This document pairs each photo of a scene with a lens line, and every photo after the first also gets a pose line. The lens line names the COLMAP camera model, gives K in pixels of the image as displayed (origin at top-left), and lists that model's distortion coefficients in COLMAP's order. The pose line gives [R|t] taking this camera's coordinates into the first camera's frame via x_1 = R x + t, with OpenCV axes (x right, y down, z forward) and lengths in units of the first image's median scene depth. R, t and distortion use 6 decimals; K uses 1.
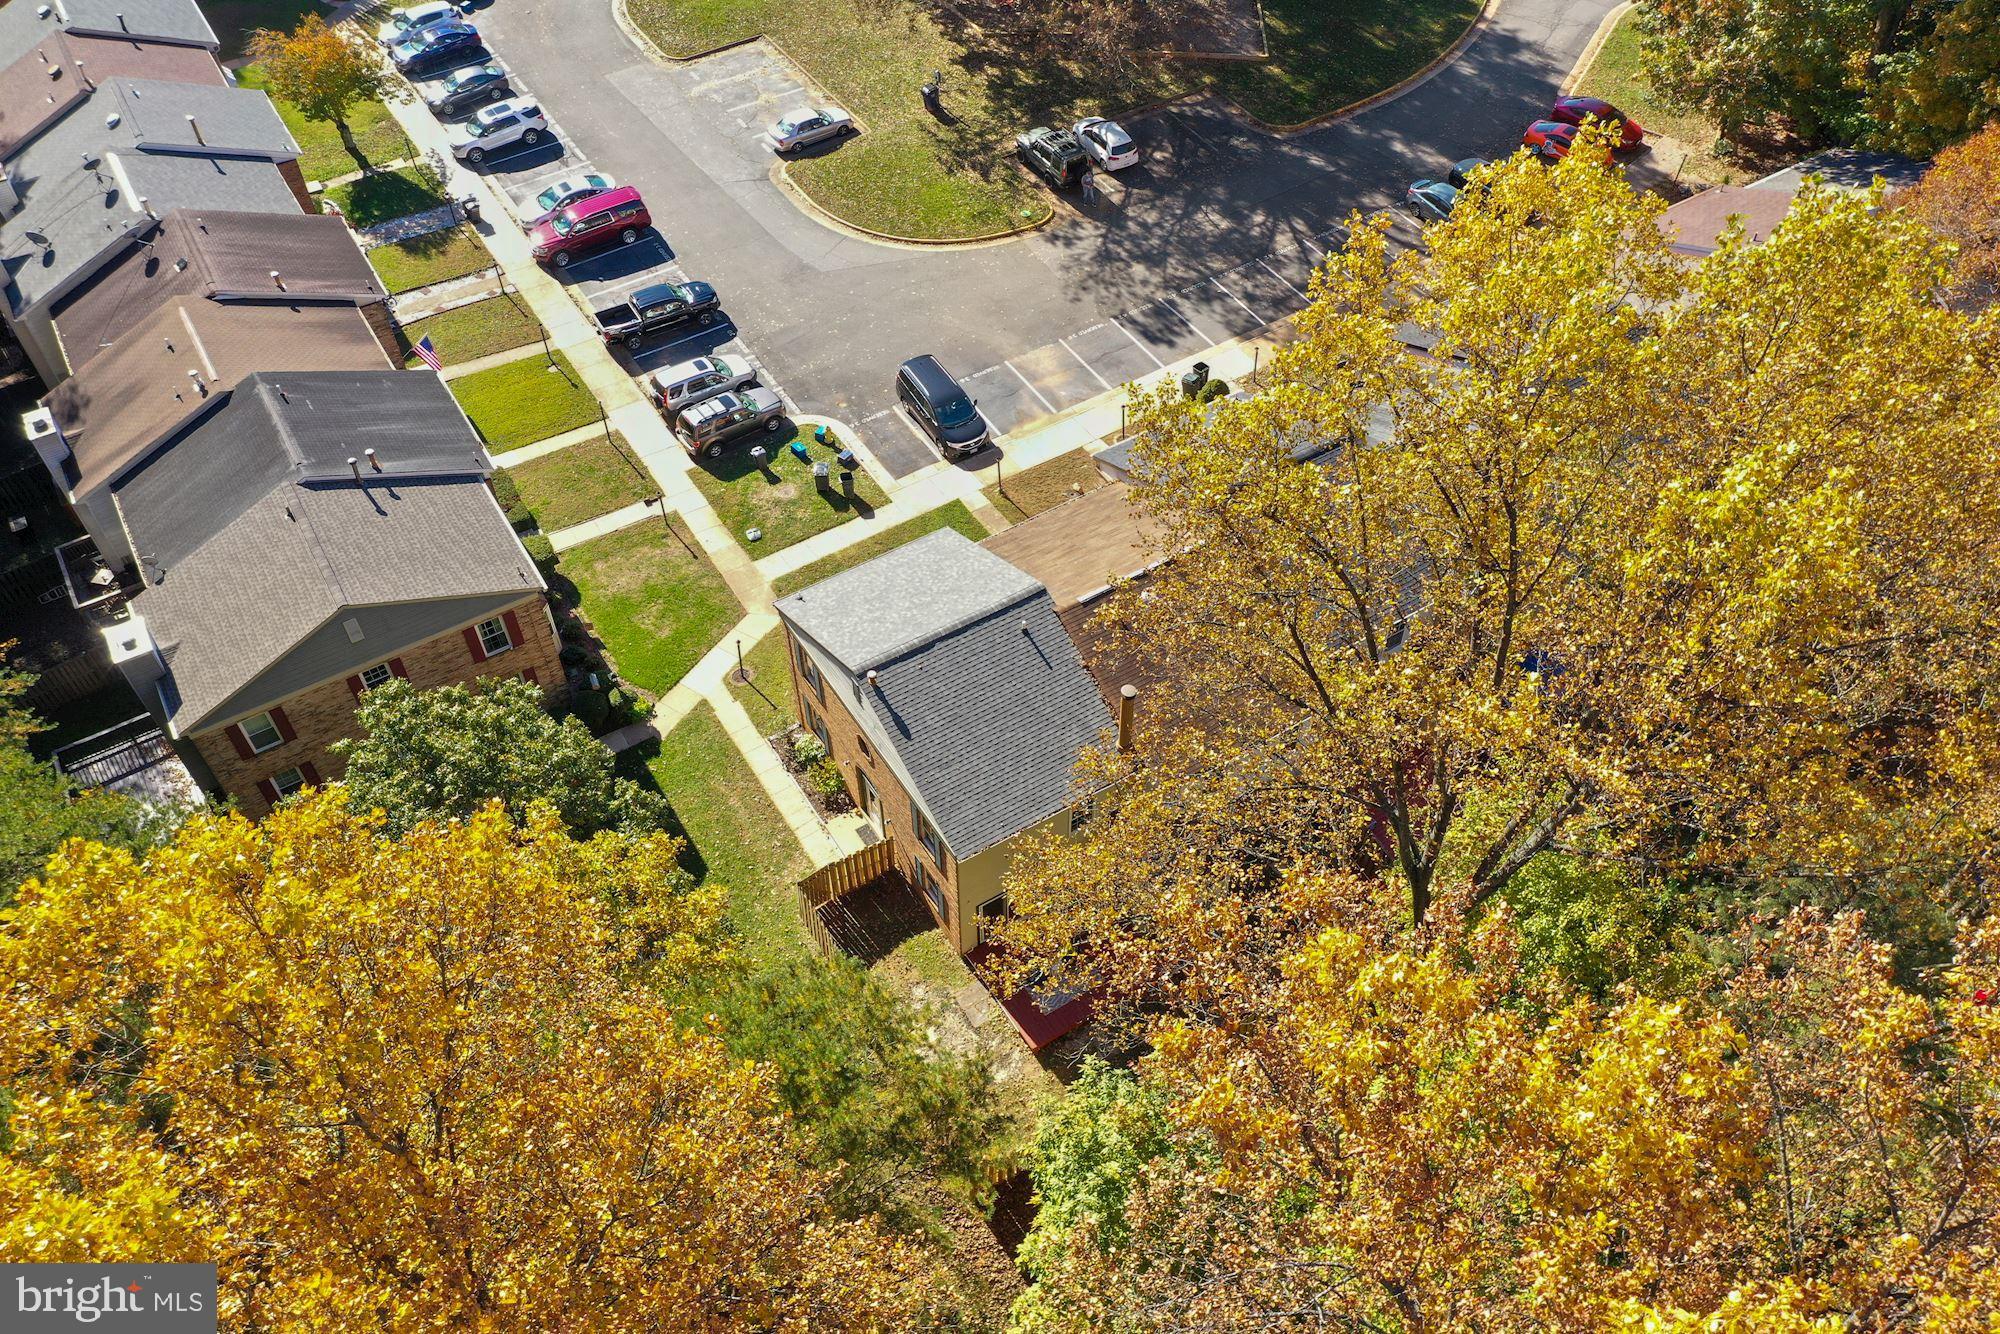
lens RADIAL K [[1567.5, 0, 1000.8], [0, 1567.5, 657.6], [0, 0, 1]] dist [0.000606, -0.002287]
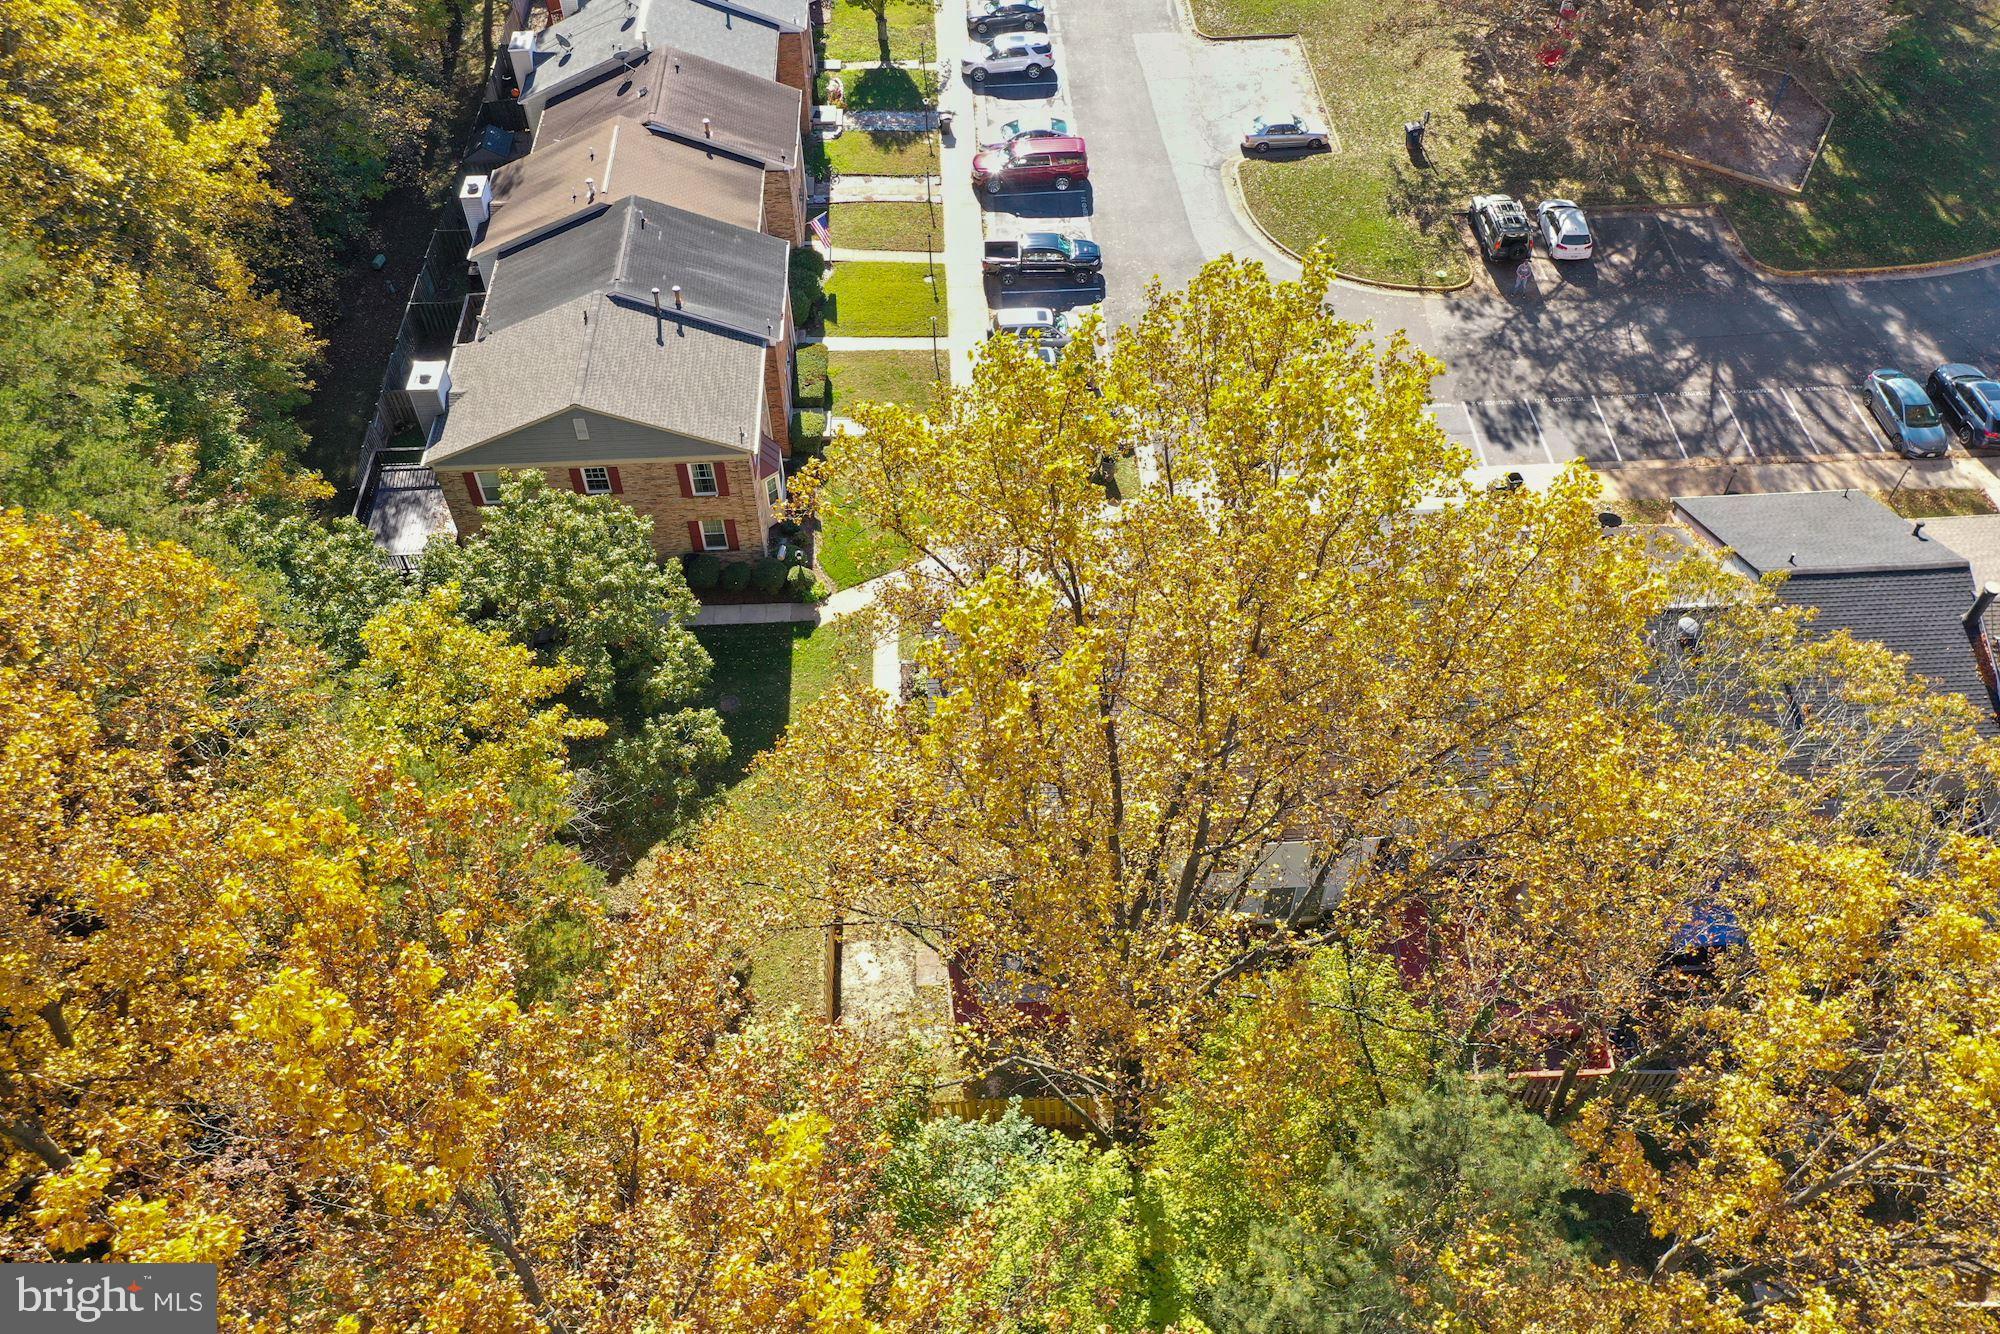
lens RADIAL K [[1577.6, 0, 1000.0], [0, 1577.6, 667.0], [0, 0, 1]] dist [-0.007437, 0.004239]
pose [[0.874492, 0.368113, -0.315842, 0.181426], [-0.365444, 0.928199, 0.069984, -0.031679], [0.318927, 0.054222, 0.946227, 0.019131]]
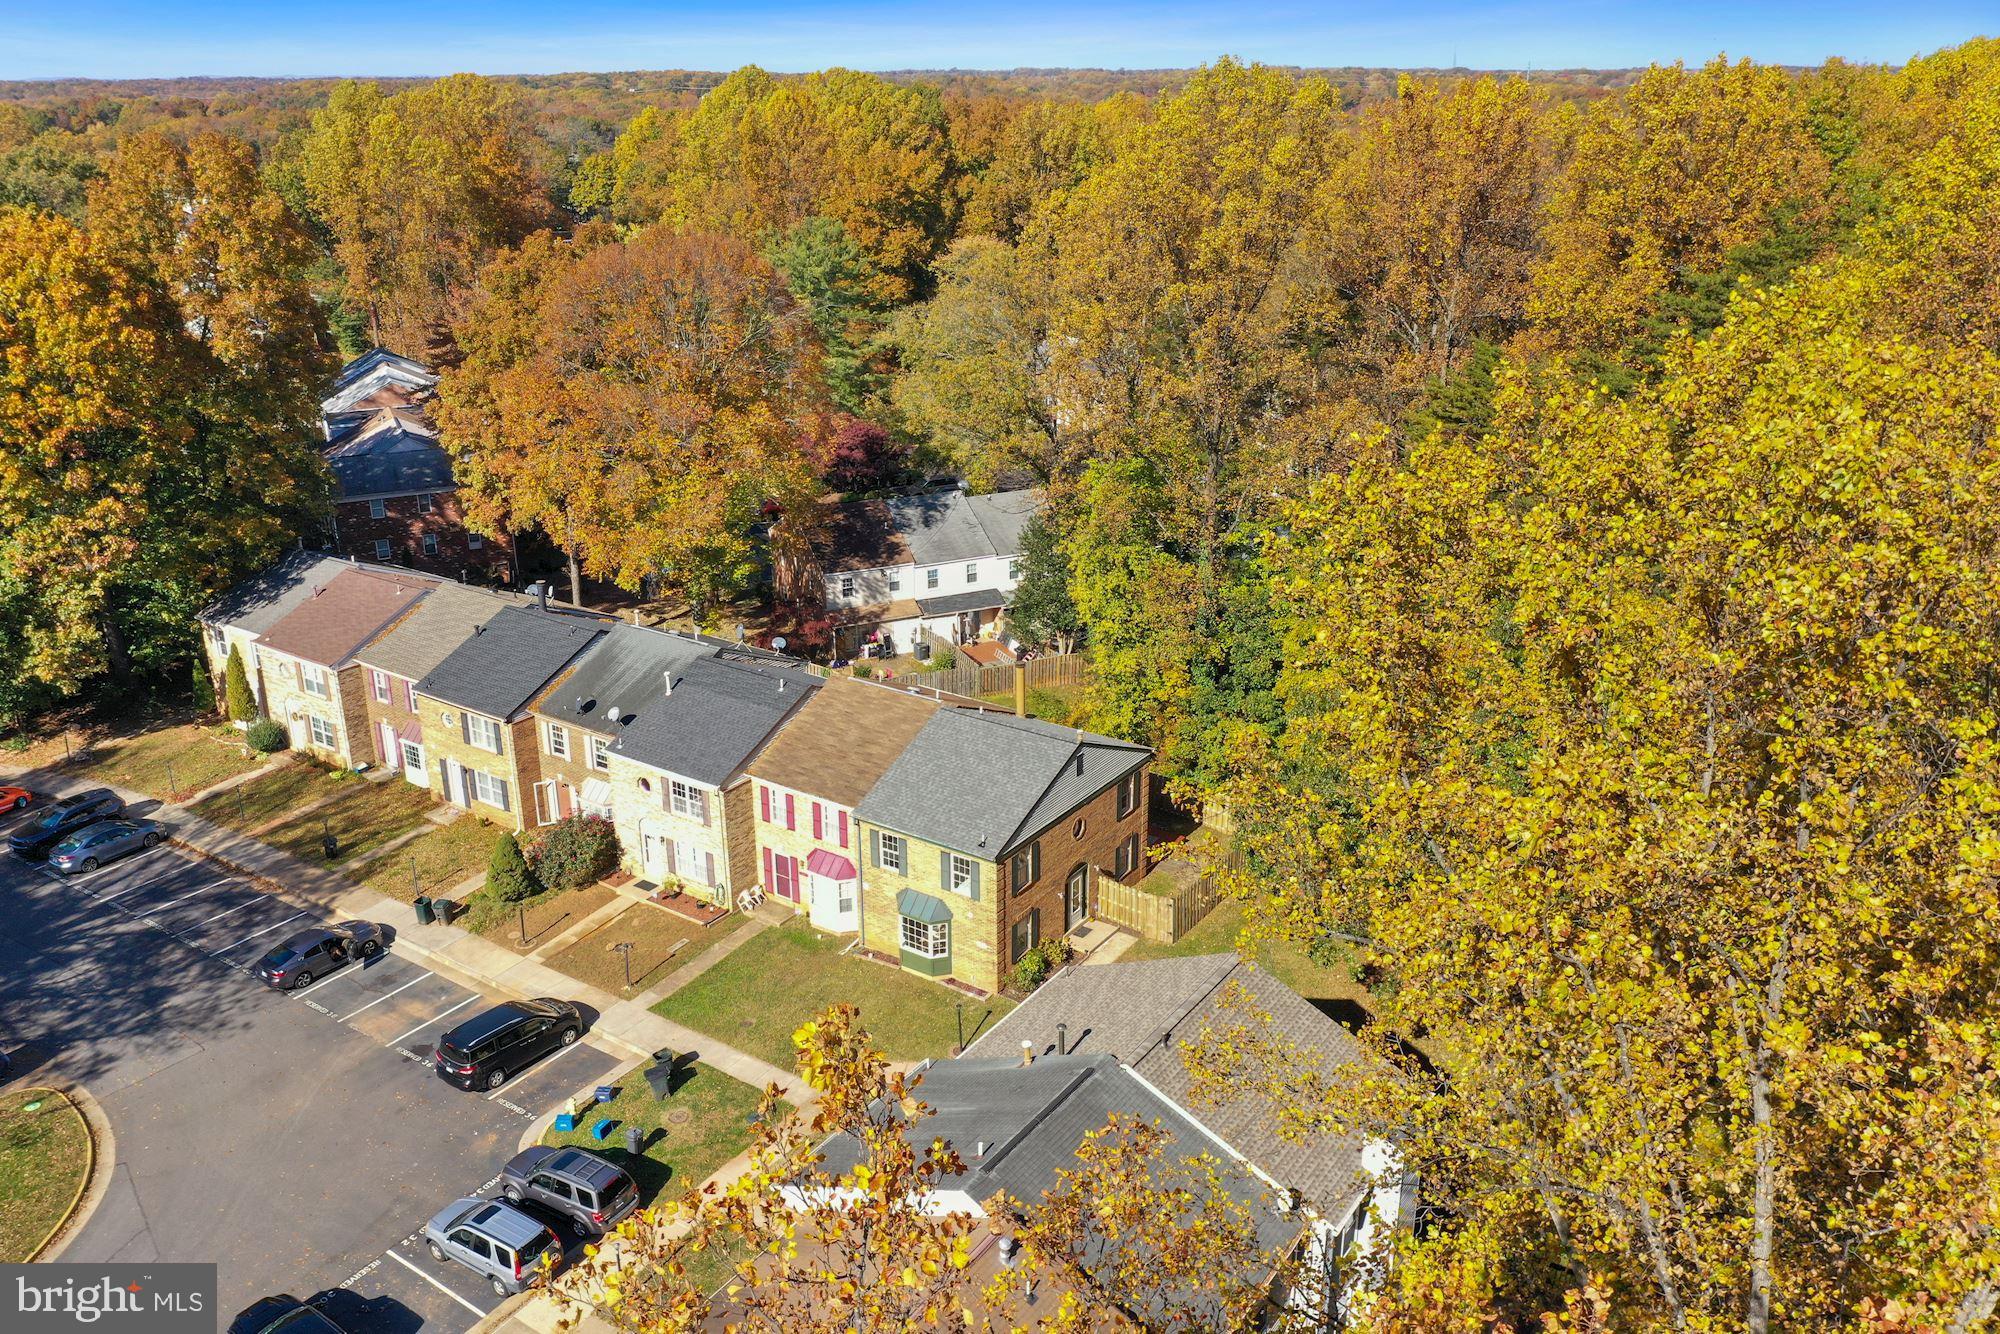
lens RADIAL K [[1577.6, 0, 1000.0], [0, 1577.6, 667.0], [0, 0, 1]] dist [-0.007437, 0.004239]
pose [[-0.402187, -0.310385, 0.861340, -0.733575], [0.695209, 0.508643, 0.507905, -0.459036], [-0.595761, 0.803084, 0.011213, 0.609444]]
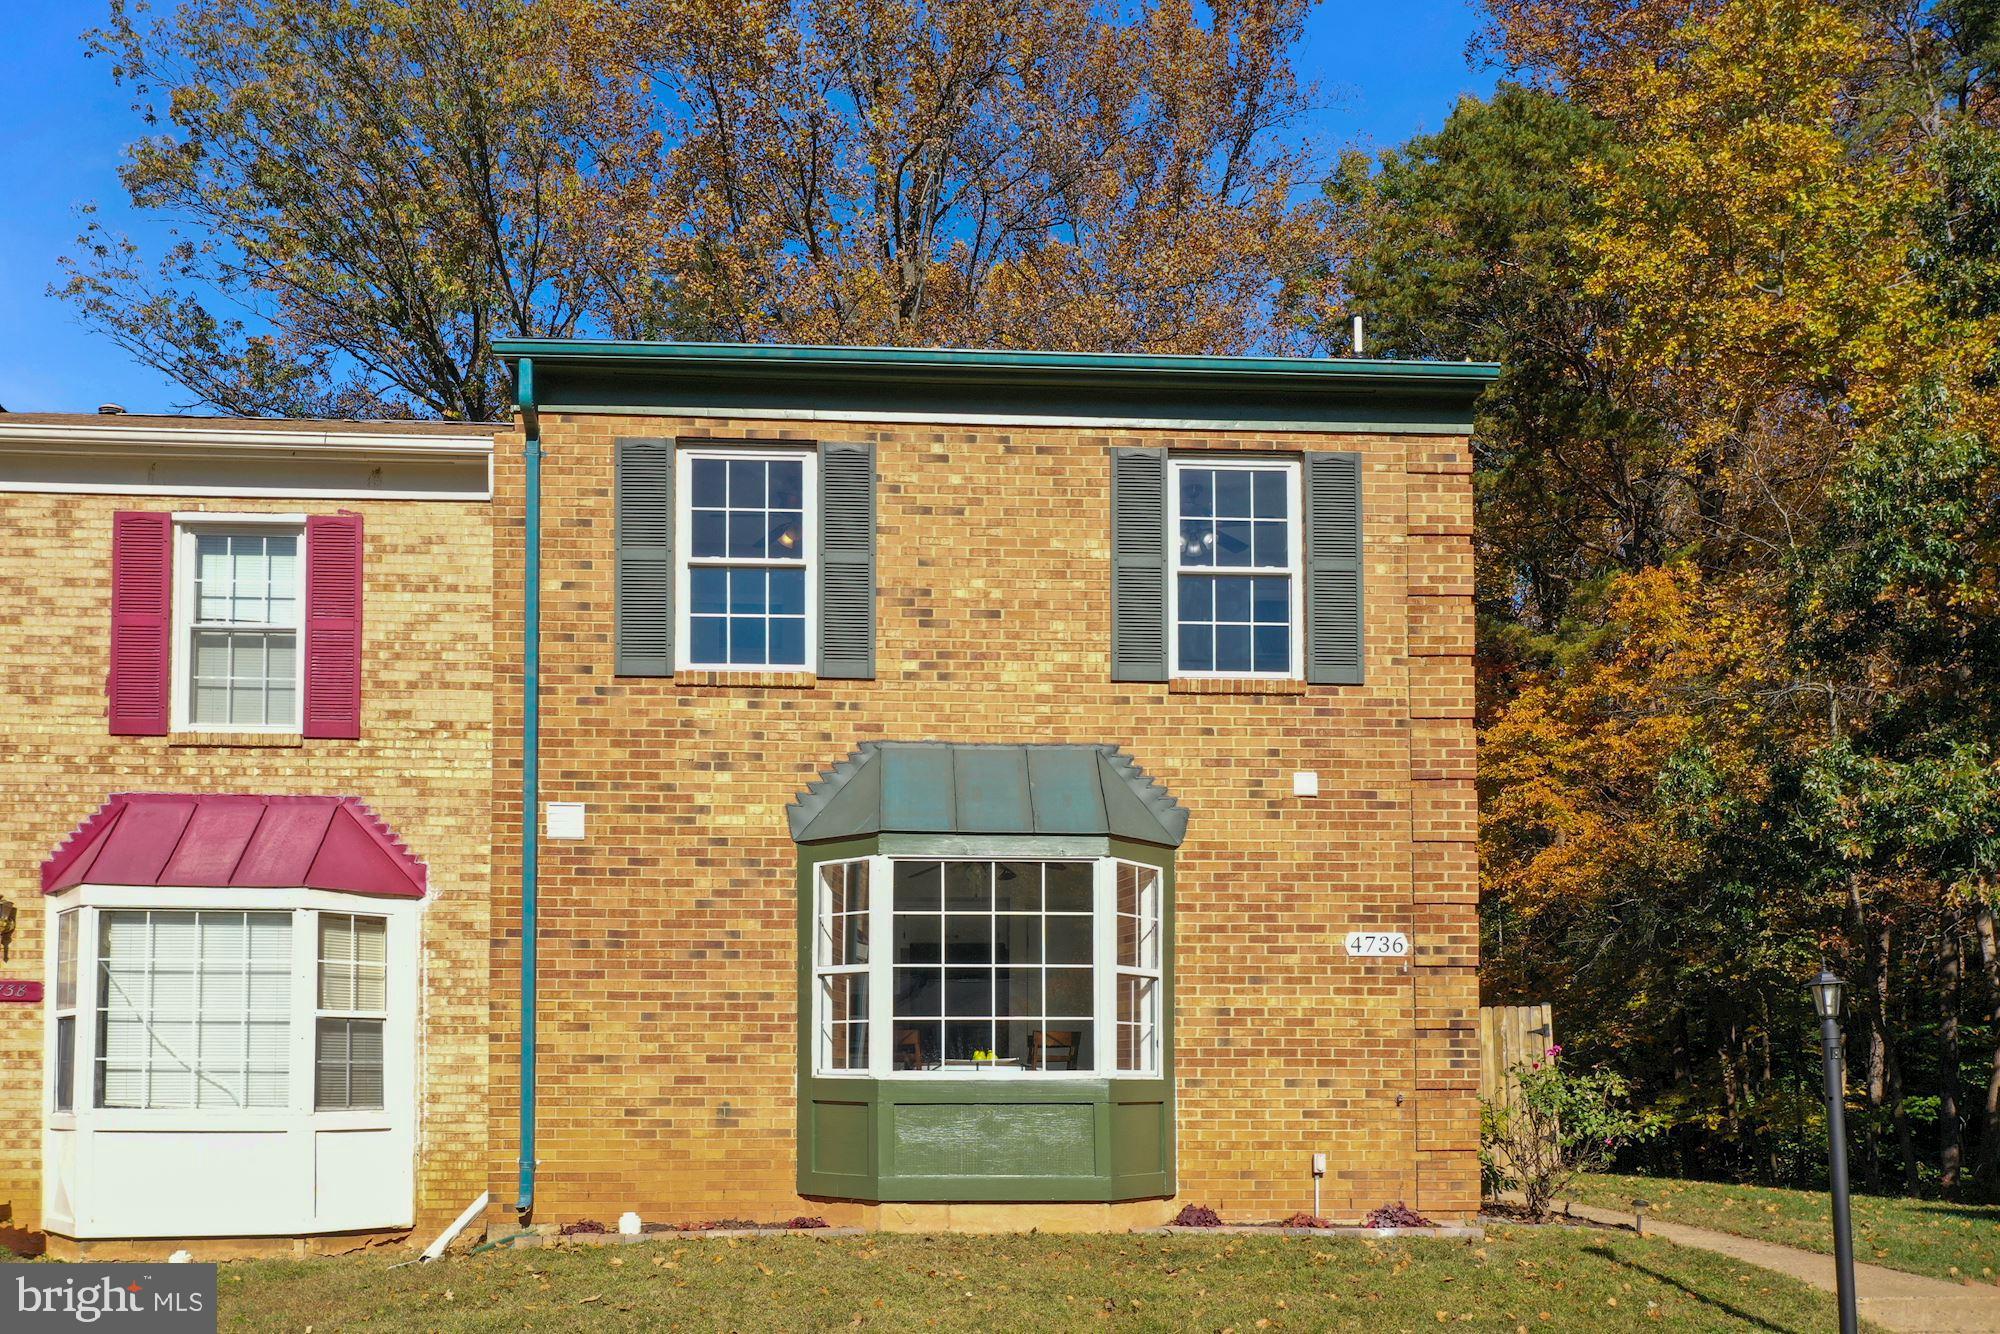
lens RADIAL K [[1557.2, 0, 997.8], [0, 1557.2, 987.6], [0, 0, 1]] dist [-0.004963, -0.000164]
pose [[-0.882720, 0.026083, 0.469176, -0.126350], [0.359943, 0.679382, 0.639438, -0.093685], [-0.302071, 0.733321, -0.609092, 0.838021]]
